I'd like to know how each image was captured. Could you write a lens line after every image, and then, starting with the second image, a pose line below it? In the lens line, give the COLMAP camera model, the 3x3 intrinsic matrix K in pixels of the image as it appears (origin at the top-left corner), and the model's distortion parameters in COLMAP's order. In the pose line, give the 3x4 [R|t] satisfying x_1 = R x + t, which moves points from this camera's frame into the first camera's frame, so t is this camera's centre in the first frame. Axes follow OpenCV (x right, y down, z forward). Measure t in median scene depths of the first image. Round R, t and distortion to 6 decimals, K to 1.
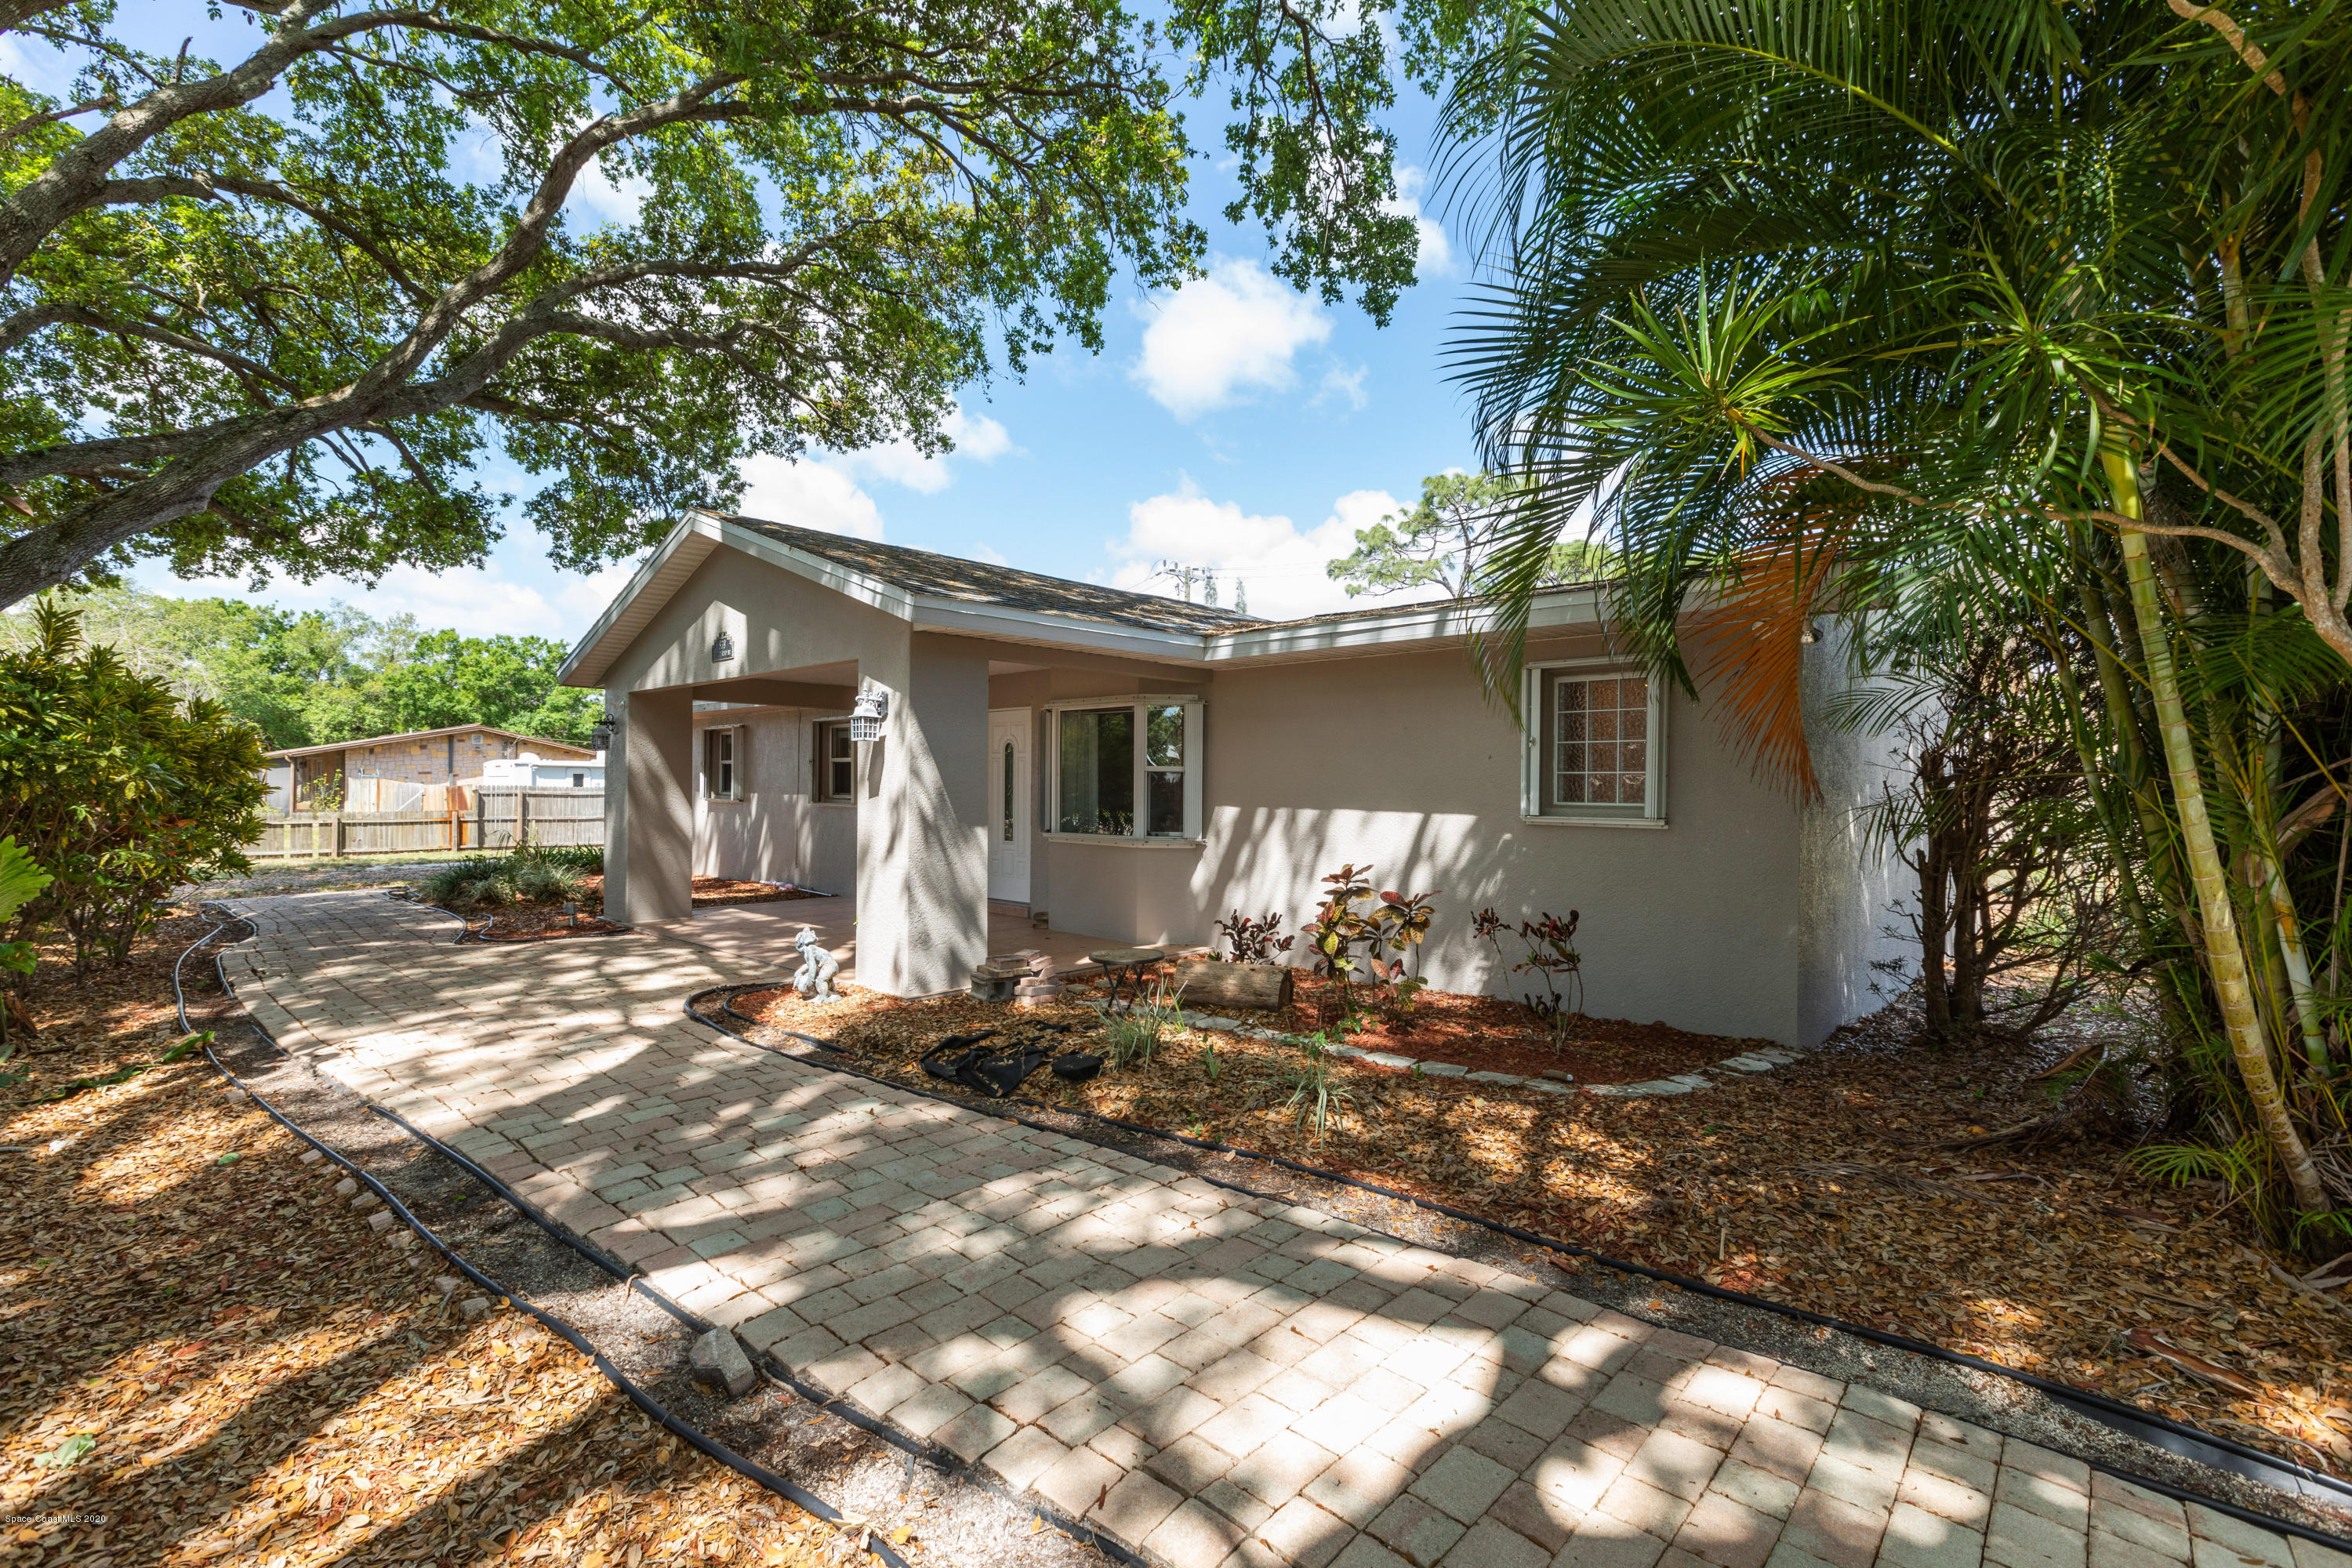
lens RADIAL K [[1060.9, 0, 1130.7], [0, 1060.9, 786.2], [0, 0, 1]] dist [0.006646, -0.001334]
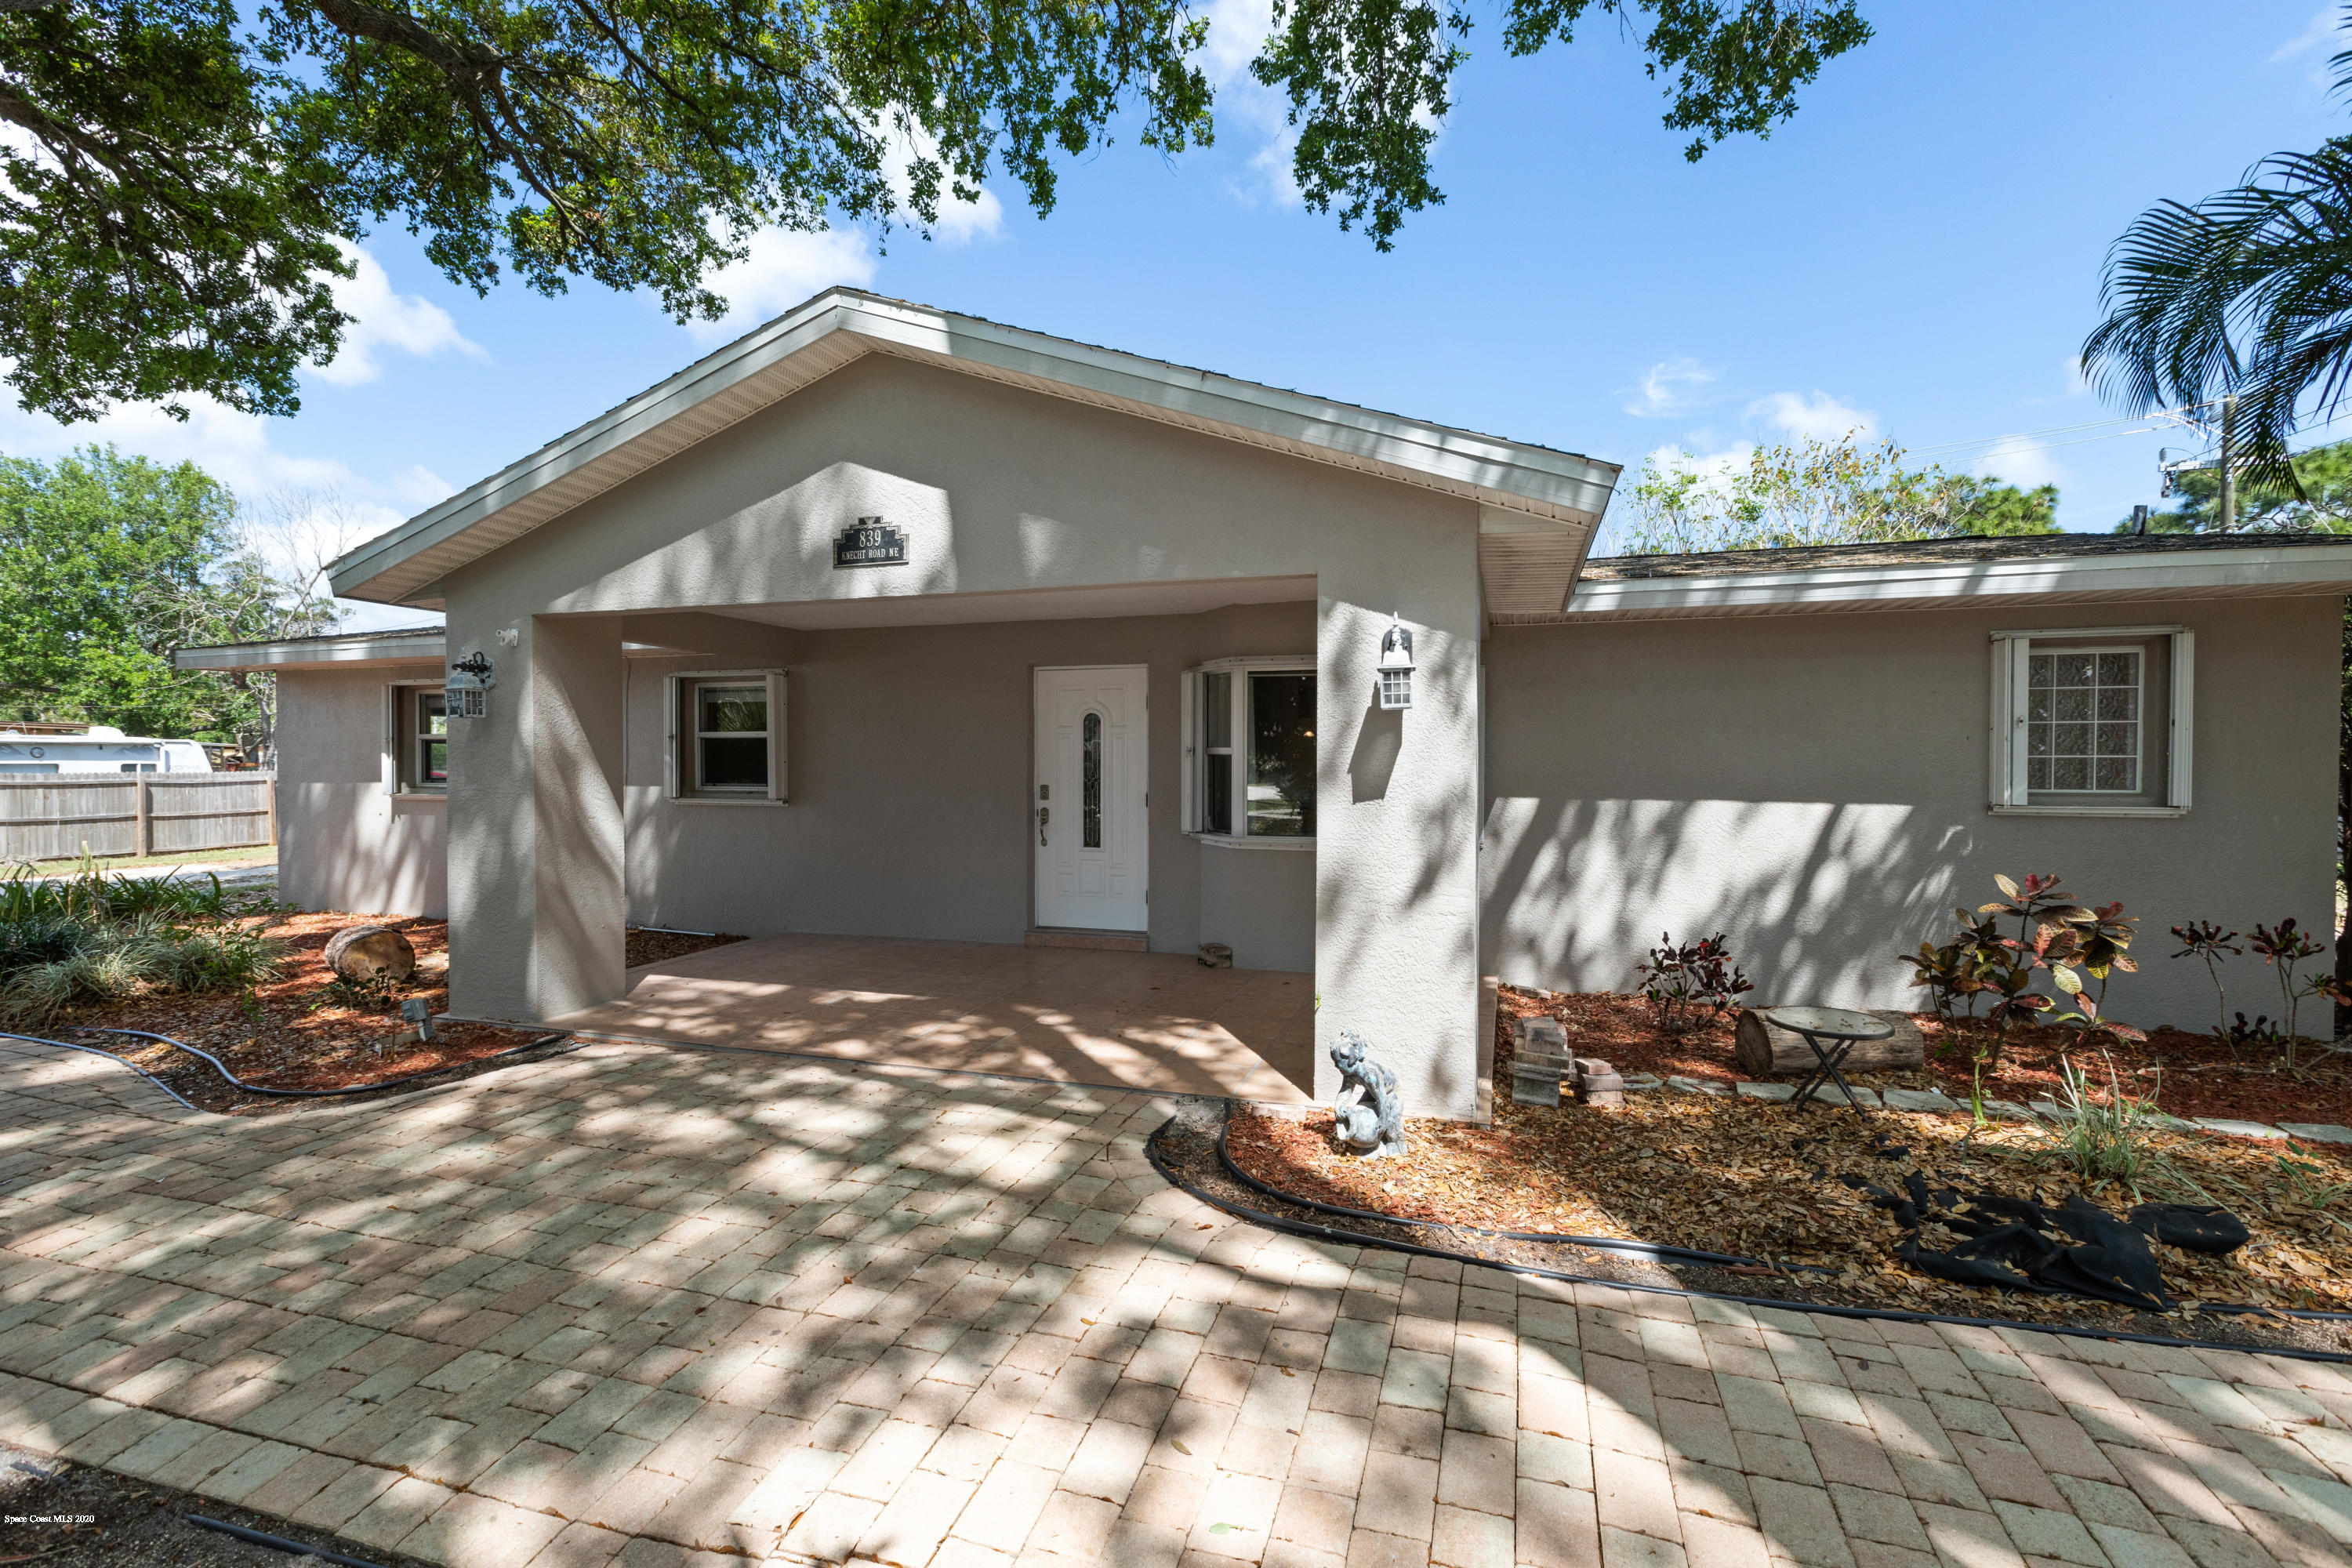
lens RADIAL K [[1060.9, 0, 1155.8], [0, 1060.9, 787.3], [0, 0, 1]] dist [0.006646, -0.001334]
pose [[0.893951, -0.017625, 0.447818, -0.571652], [0.006294, 0.999622, 0.026779, -0.013323], [-0.448121, -0.021120, 0.893724, 0.460085]]
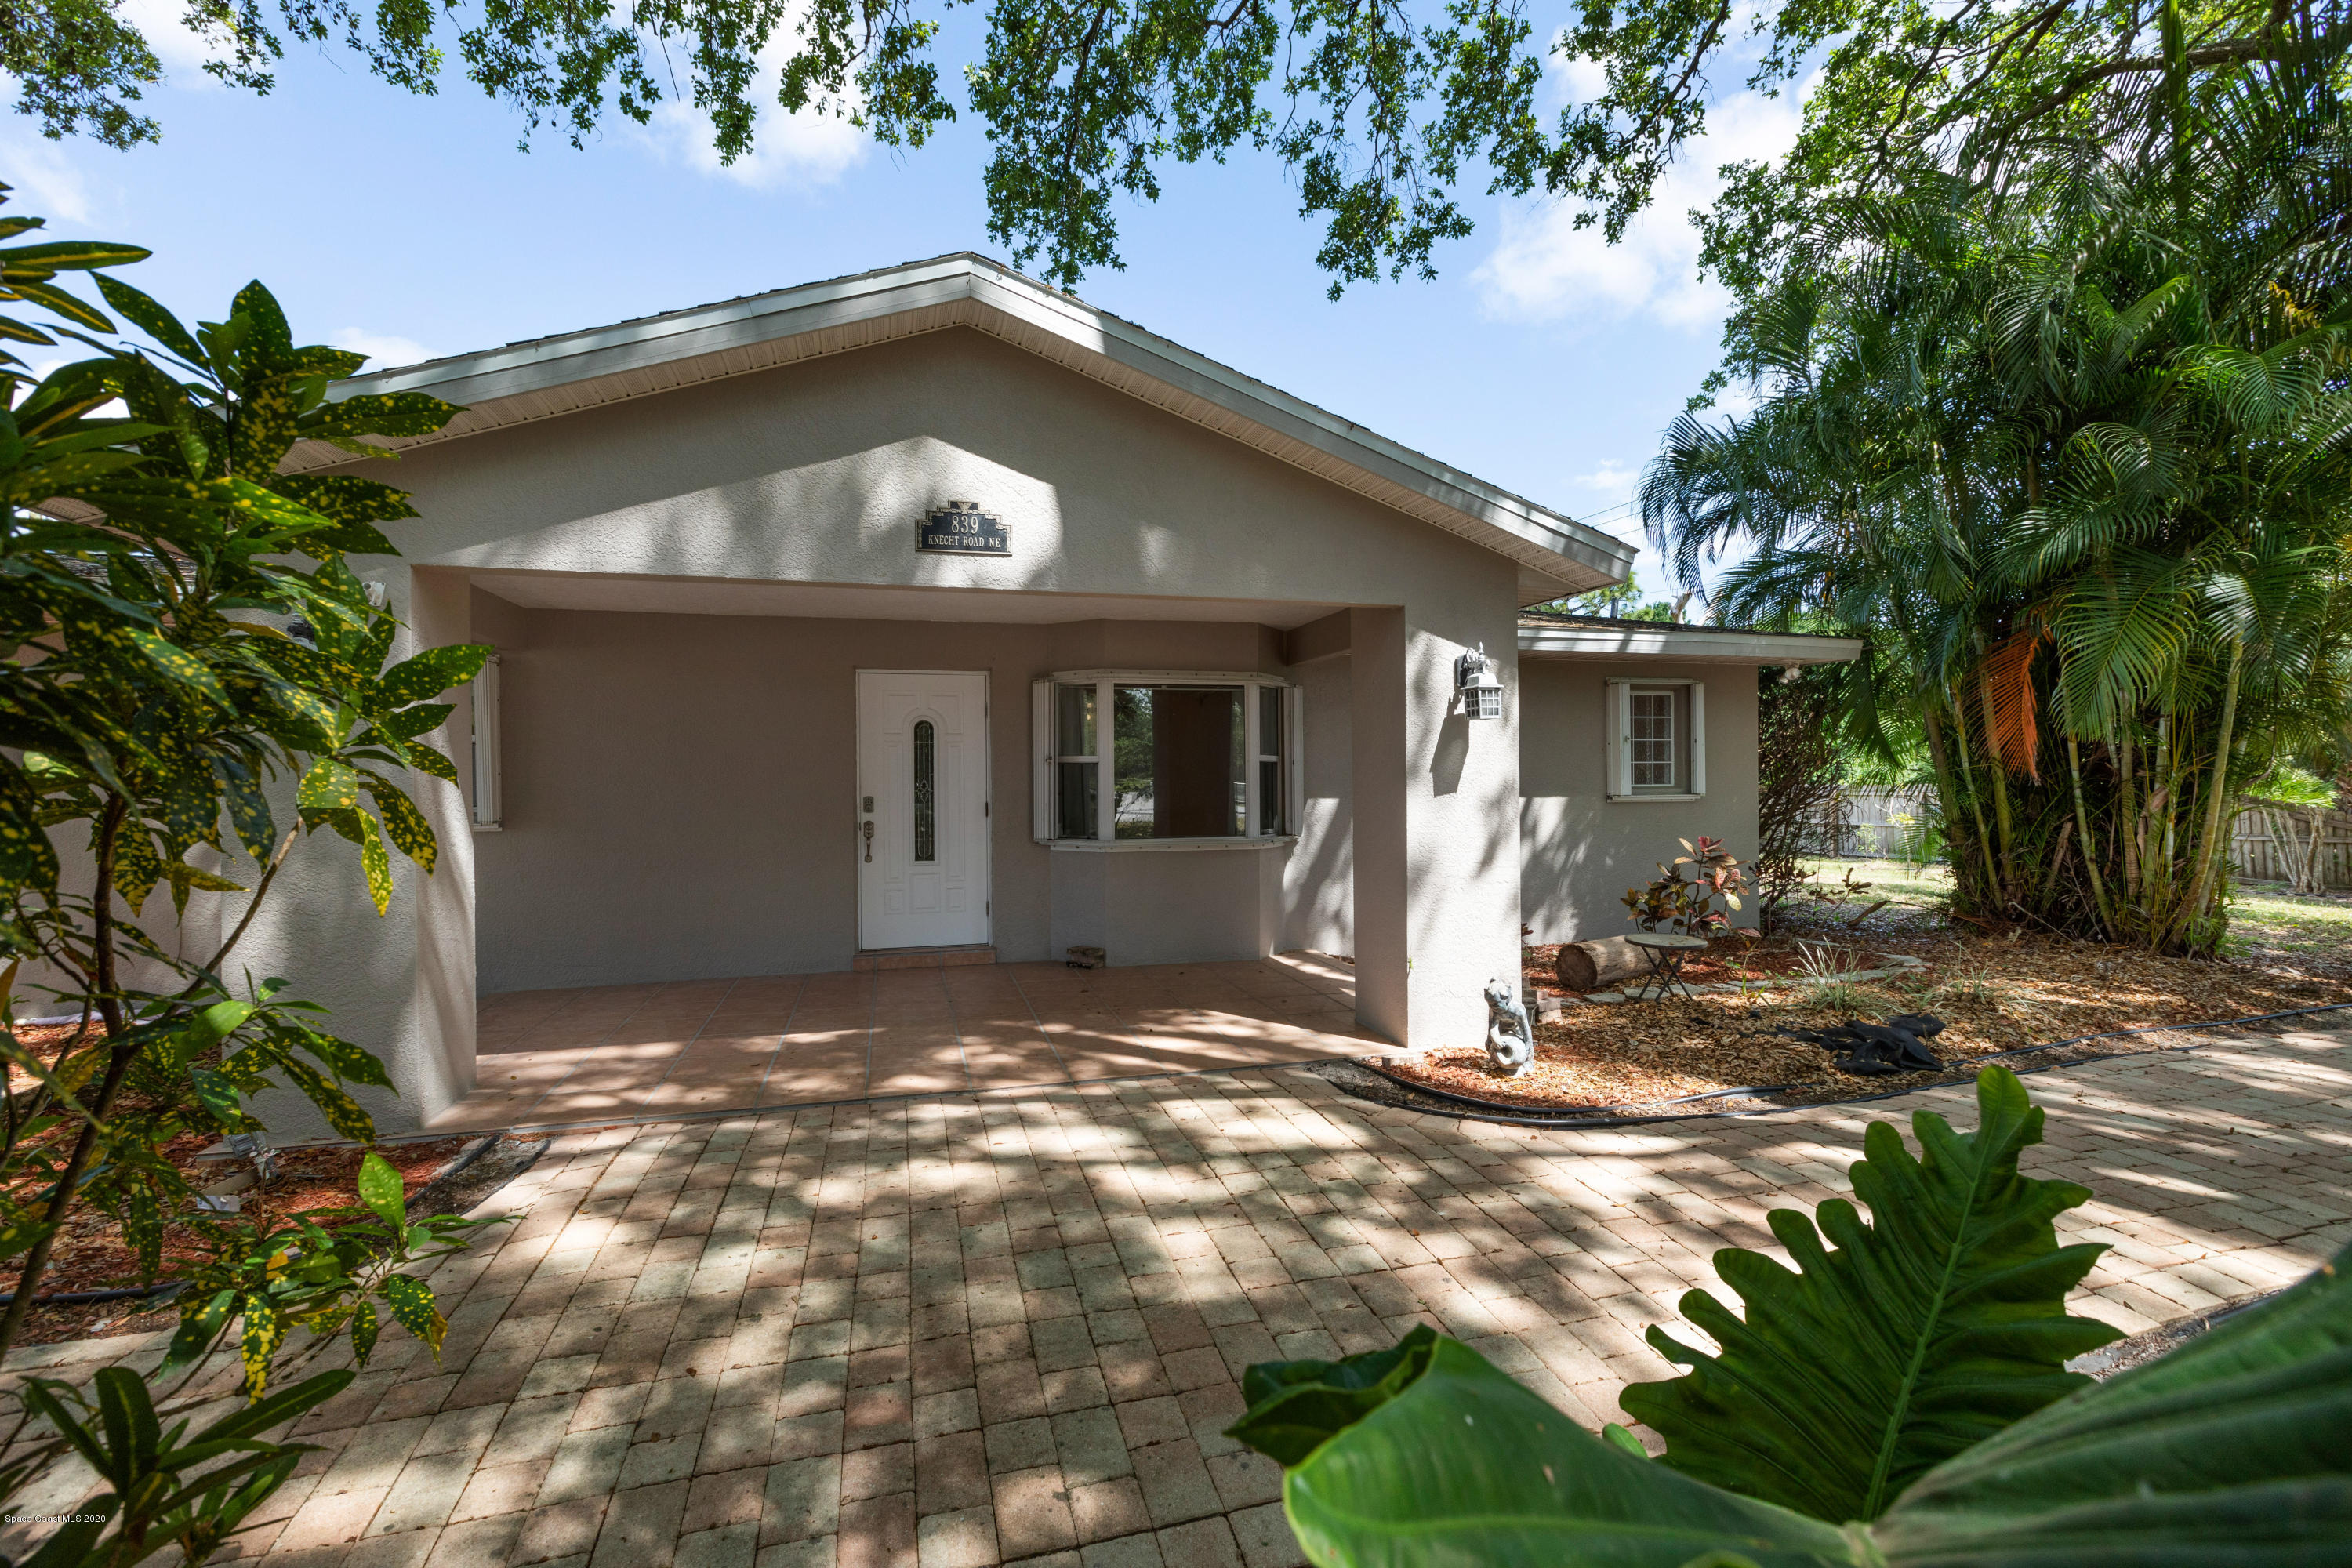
lens RADIAL K [[1060.9, 0, 1168.1], [0, 1060.9, 786.3], [0, 0, 1]] dist [0.006646, -0.001334]
pose [[0.499526, -0.017459, 0.866123, -0.906561], [0.012671, 0.999837, 0.012846, -0.006520], [-0.866206, 0.004558, 0.499666, 0.724604]]
